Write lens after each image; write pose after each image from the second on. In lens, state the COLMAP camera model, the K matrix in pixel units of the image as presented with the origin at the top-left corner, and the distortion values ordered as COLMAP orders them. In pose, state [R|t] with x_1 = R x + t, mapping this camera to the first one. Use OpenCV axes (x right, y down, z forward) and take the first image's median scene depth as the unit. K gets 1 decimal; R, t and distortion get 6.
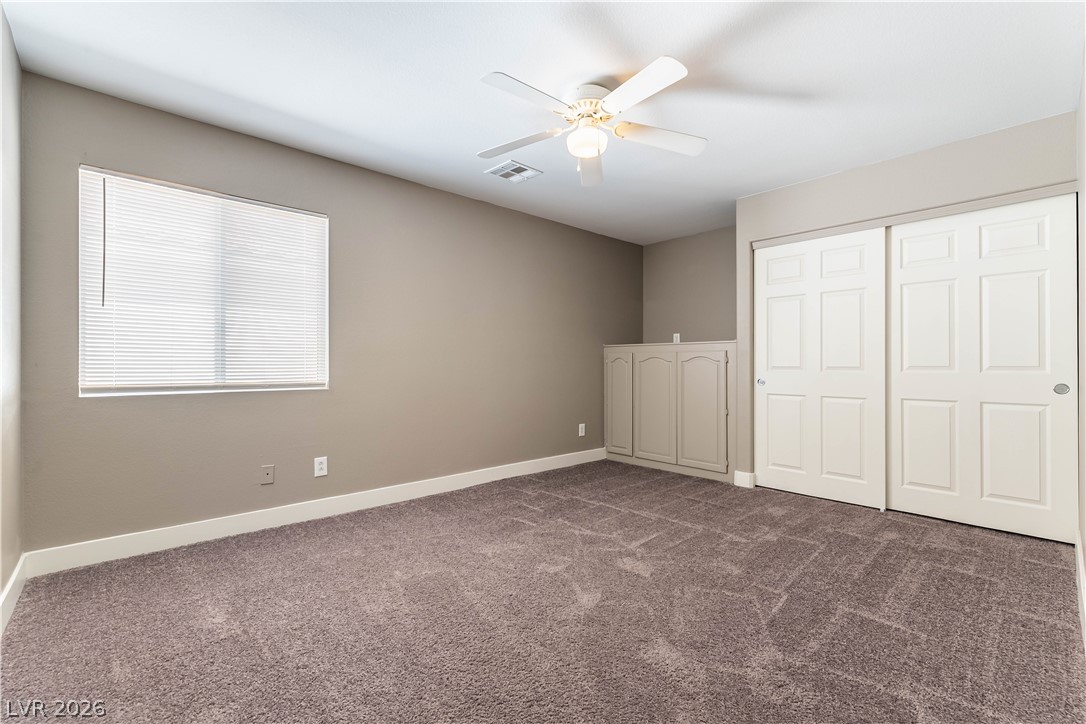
lens RADIAL K [[469.5, 0, 547.7], [0, 469.5, 360.1], [0, 0, 1]] dist [-0.000317, -0.000157]
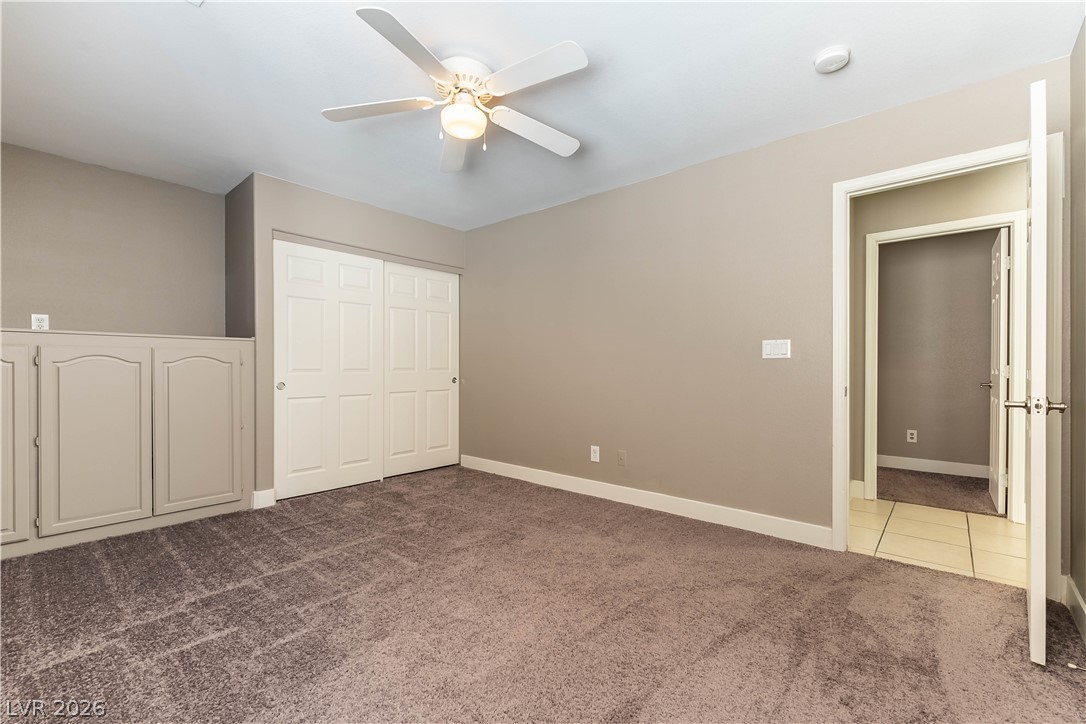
lens RADIAL K [[469.5, 0, 547.7], [0, 469.5, 360.1], [0, 0, 1]] dist [-0.000317, -0.000157]
pose [[-0.124259, 0.013168, 0.992162, -0.601761], [-0.009510, 0.999850, -0.014461, 0.004999], [-0.992204, -0.011232, -0.124115, 0.684584]]
